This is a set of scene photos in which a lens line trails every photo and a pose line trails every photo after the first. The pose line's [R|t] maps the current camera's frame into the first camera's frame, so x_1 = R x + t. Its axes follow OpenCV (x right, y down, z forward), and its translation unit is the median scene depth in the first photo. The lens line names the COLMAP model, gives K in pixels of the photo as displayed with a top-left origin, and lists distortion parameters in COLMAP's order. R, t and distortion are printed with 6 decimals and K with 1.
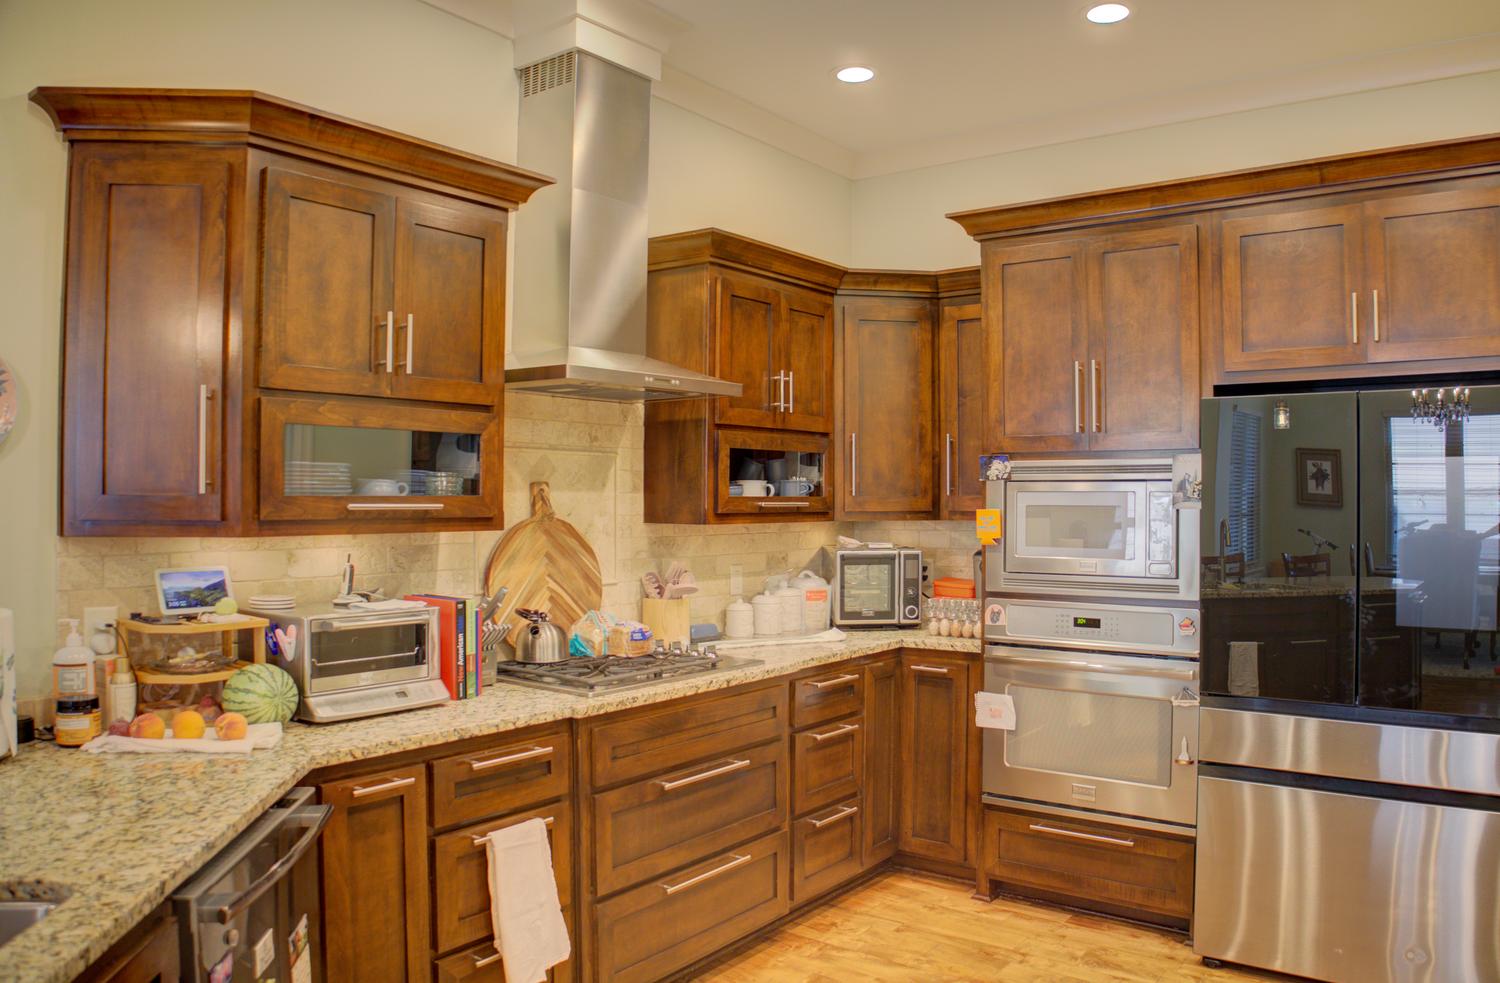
lens RADIAL K [[1118.0, 0, 742.2], [0, 1118.0, 496.3], [0, 0, 1]] dist [-0.096980, 0.005858]
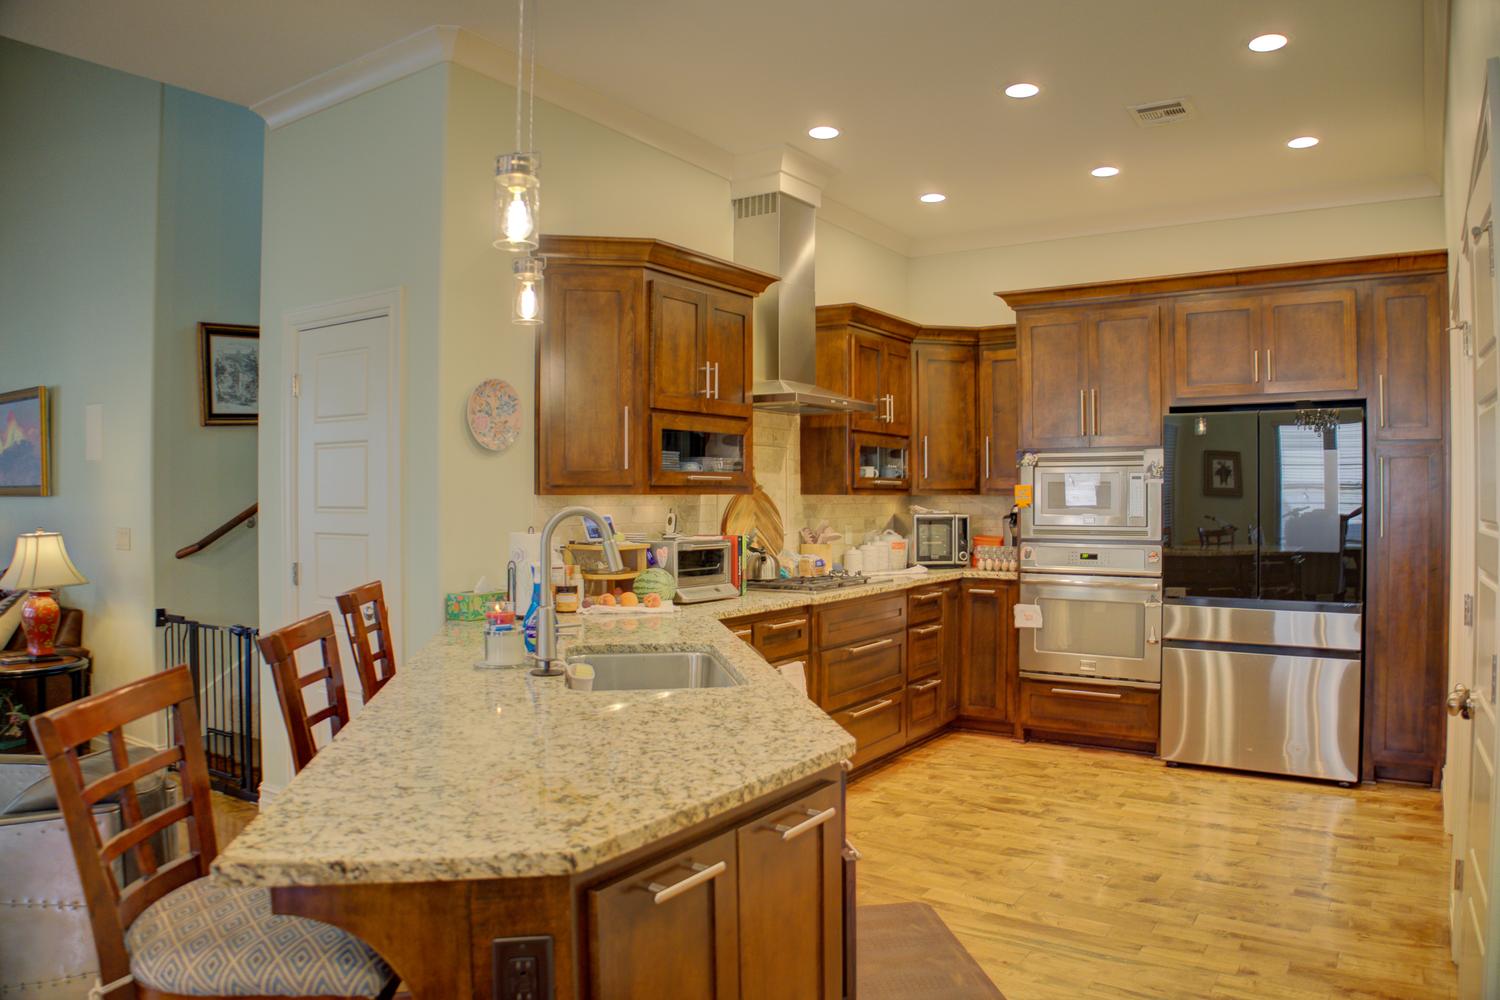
lens RADIAL K [[1026.4, 0, 750.0], [0, 1026.4, 494.5], [0, 0, 1]] dist [-0.109211, 0.032392]
pose [[0.998507, -0.002154, 0.054590, -0.261610], [0.002172, 0.999998, -0.000278, 0.026429], [-0.054589, 0.000397, 0.998509, -0.434553]]
